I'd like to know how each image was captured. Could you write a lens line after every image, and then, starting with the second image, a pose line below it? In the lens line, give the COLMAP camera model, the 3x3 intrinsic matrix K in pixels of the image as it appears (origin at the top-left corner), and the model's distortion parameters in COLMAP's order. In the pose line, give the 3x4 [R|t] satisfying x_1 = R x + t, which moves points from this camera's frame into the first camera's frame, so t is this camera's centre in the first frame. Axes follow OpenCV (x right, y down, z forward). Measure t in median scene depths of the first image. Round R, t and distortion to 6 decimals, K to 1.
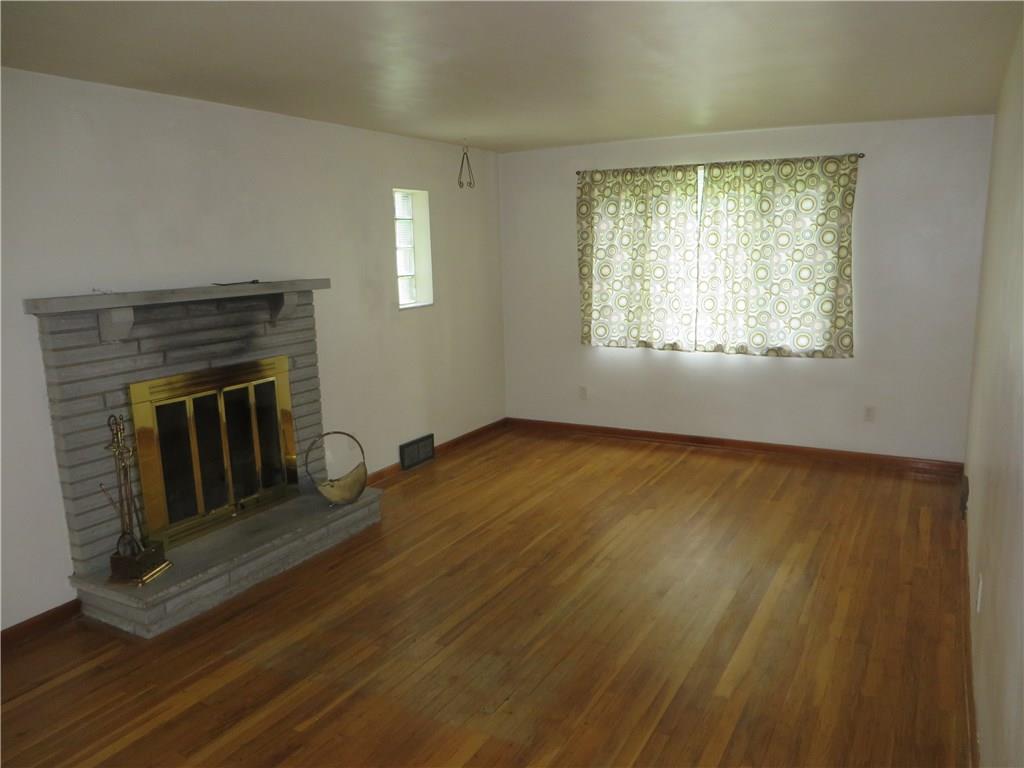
lens RADIAL K [[762.1, 0, 515.3], [0, 762.1, 388.5], [0, 0, 1]] dist [-0.010461, -0.009077]
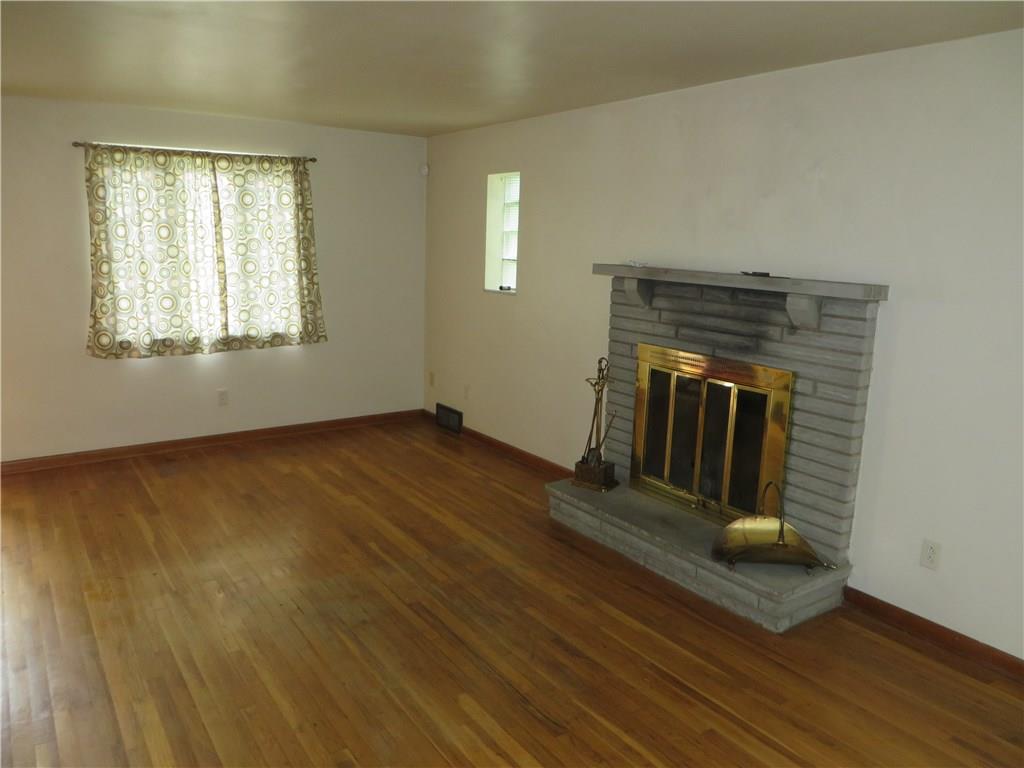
lens RADIAL K [[762.1, 0, 514.7], [0, 762.1, 380.5], [0, 0, 1]] dist [-0.010461, -0.009077]
pose [[-0.439574, 0.195320, -0.876713, 0.584561], [-0.175886, 0.938456, 0.297263, -0.246764], [0.880817, 0.284870, -0.378166, 1.172642]]
